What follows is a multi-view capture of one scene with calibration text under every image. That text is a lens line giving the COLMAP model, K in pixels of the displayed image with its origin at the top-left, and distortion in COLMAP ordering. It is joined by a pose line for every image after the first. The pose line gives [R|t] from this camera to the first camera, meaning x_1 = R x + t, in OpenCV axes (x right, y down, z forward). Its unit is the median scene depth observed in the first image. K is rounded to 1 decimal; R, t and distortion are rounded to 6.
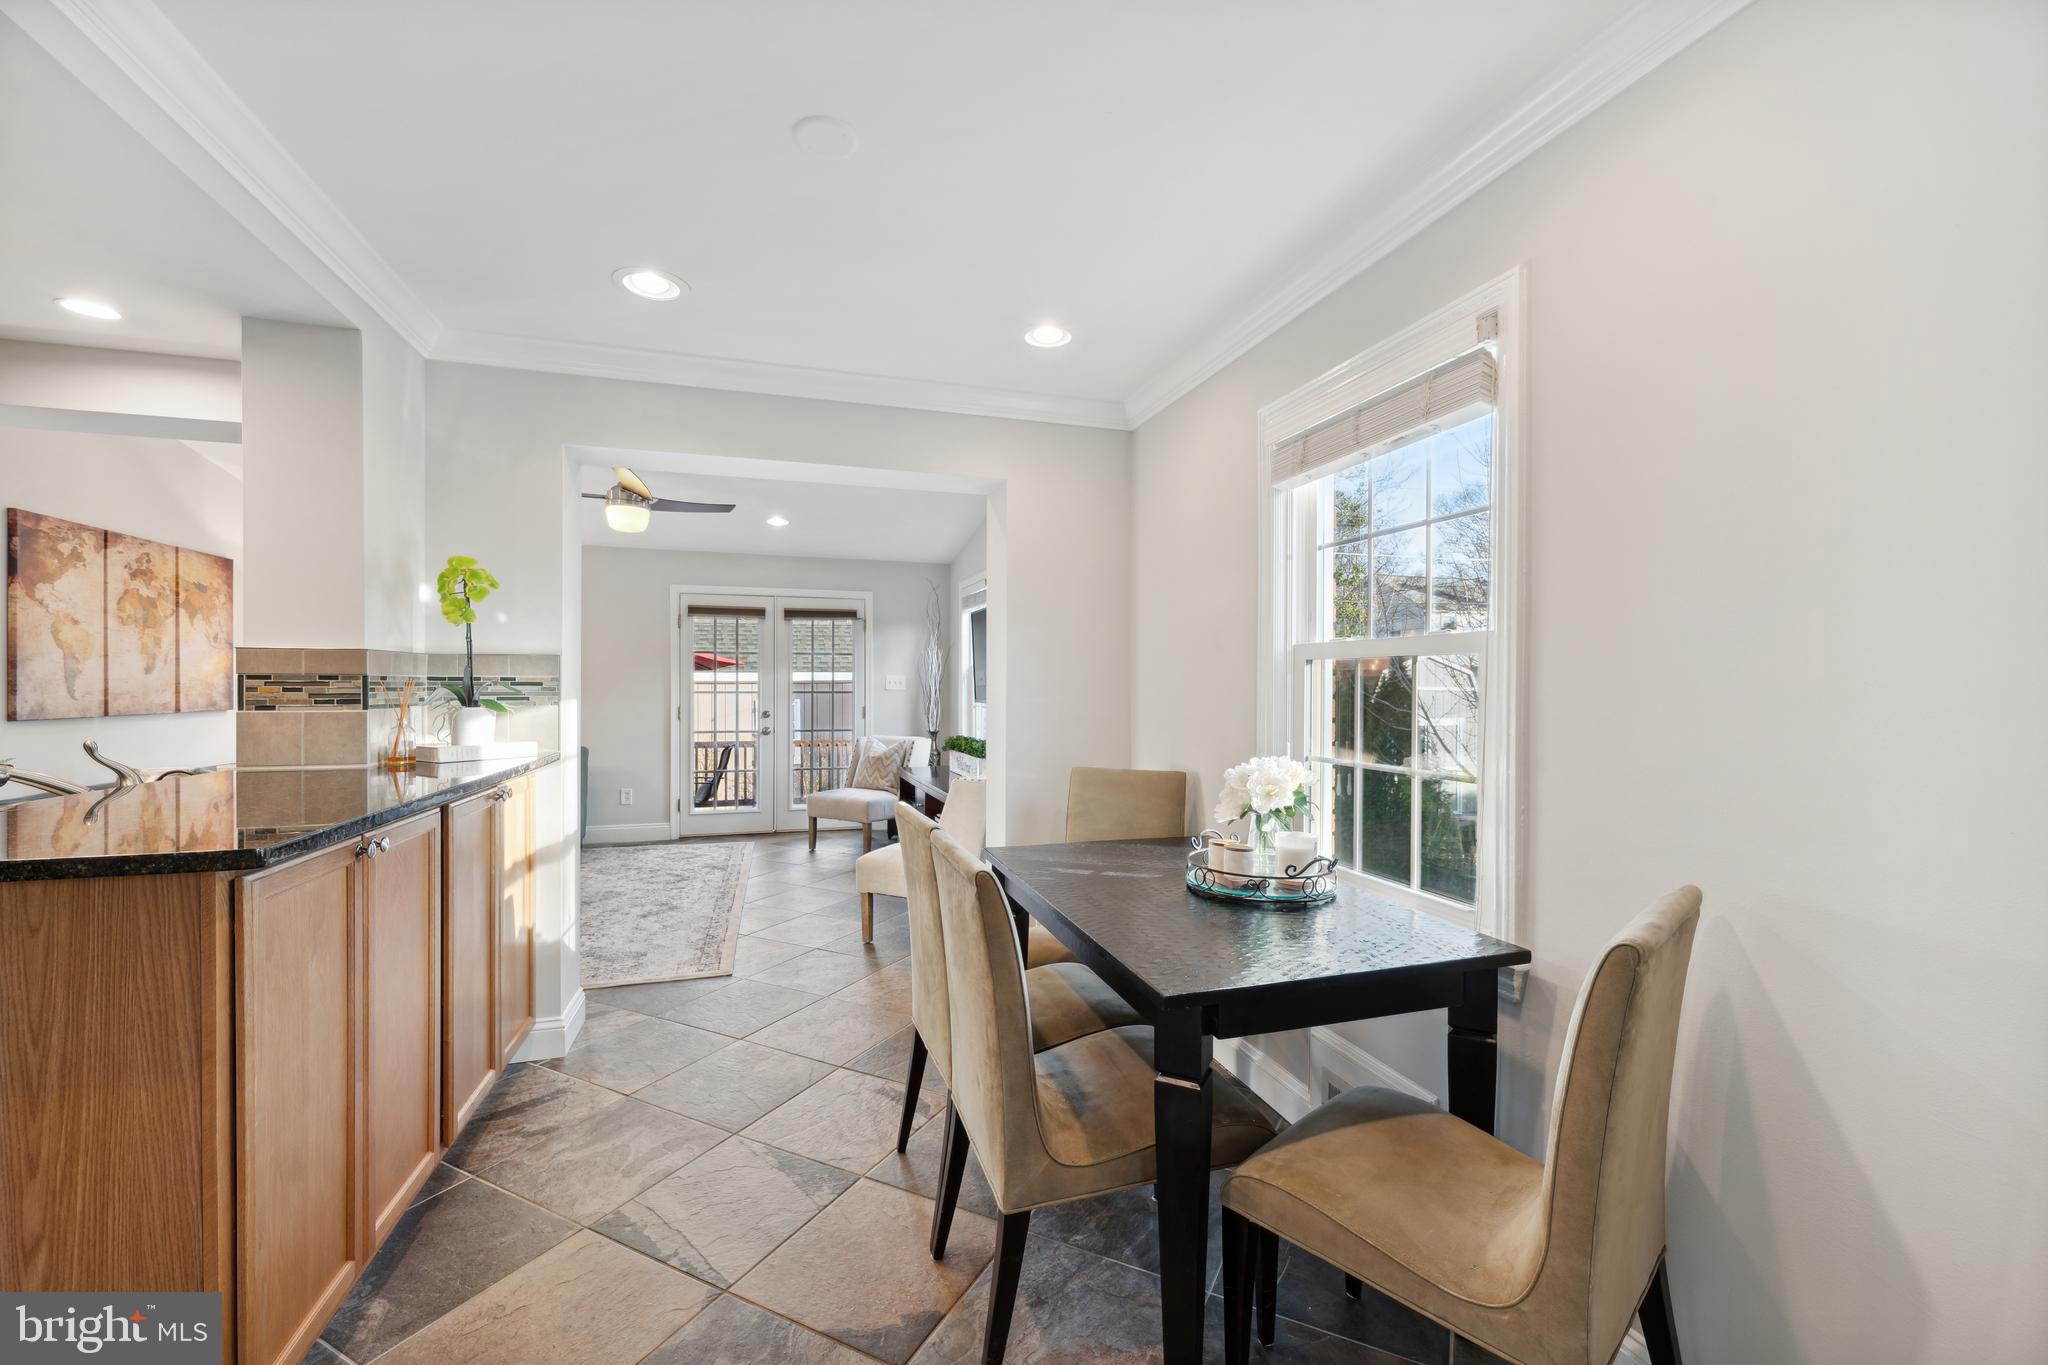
lens RADIAL K [[841.3, 0, 1037.1], [0, 841.3, 688.4], [0, 0, 1]] dist [-0.004519, 0.001705]
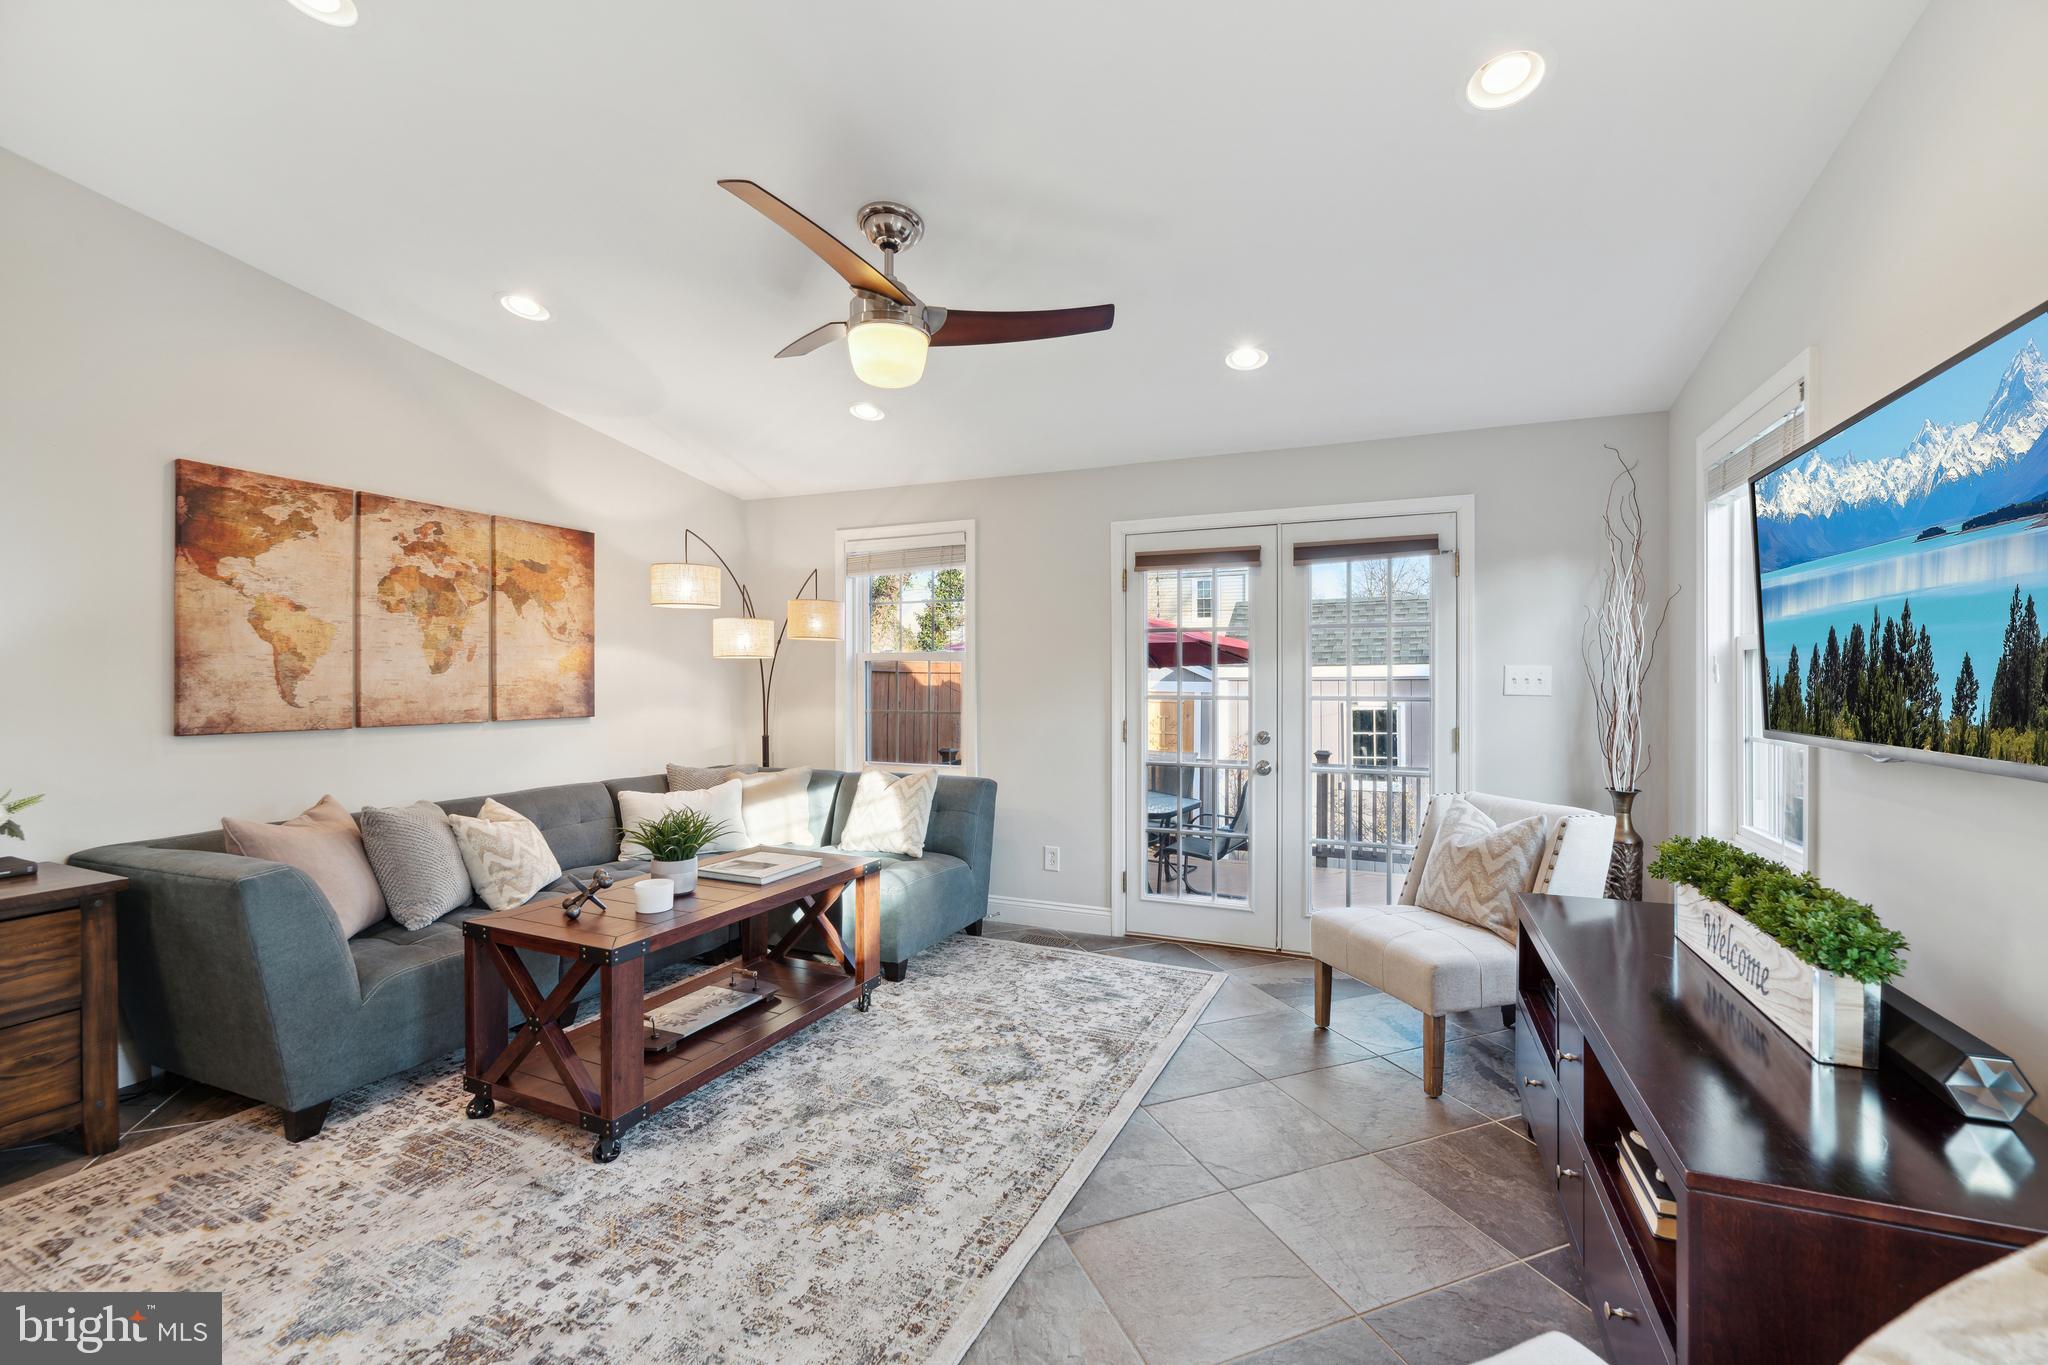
lens RADIAL K [[841.3, 0, 1022.5], [0, 841.3, 684.6], [0, 0, 1]] dist [-0.004519, 0.001705]
pose [[0.739046, 0.000970, -0.673654, -0.122738], [-0.001285, 0.999999, 0.000030, -0.008267], [0.673654, 0.000843, 0.739047, 0.939207]]
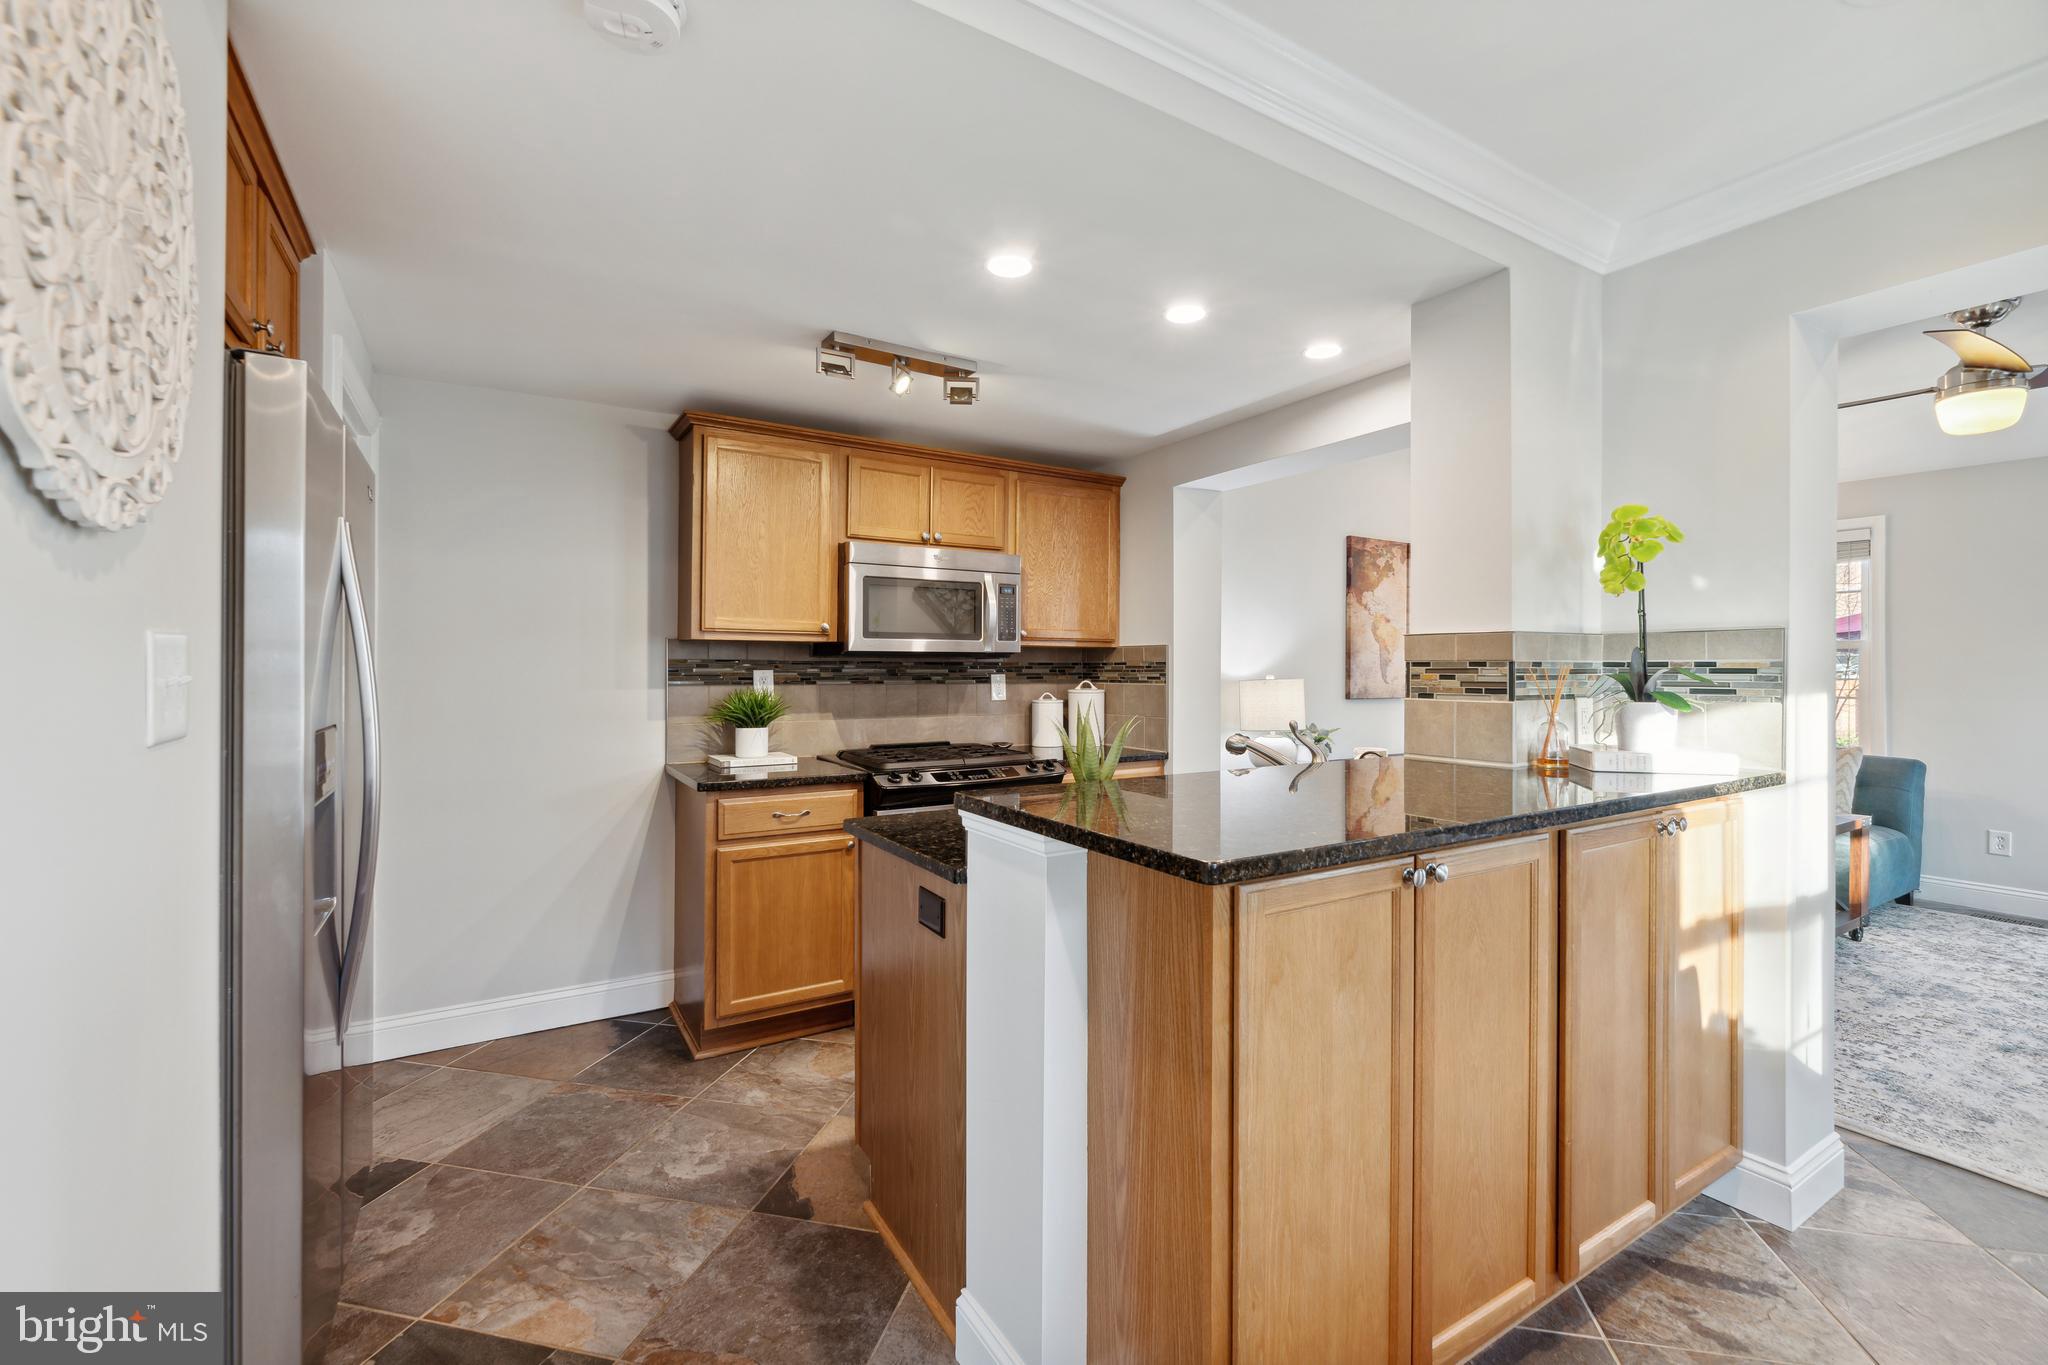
lens RADIAL K [[841.3, 0, 1063.1], [0, 841.3, 667.0], [0, 0, 1]] dist [-0.004519, 0.001705]
pose [[0.237494, -0.001846, -0.971387, -0.047671], [-0.006451, 0.999973, -0.003478, -0.002537], [0.971368, 0.007092, 0.237475, 0.249332]]
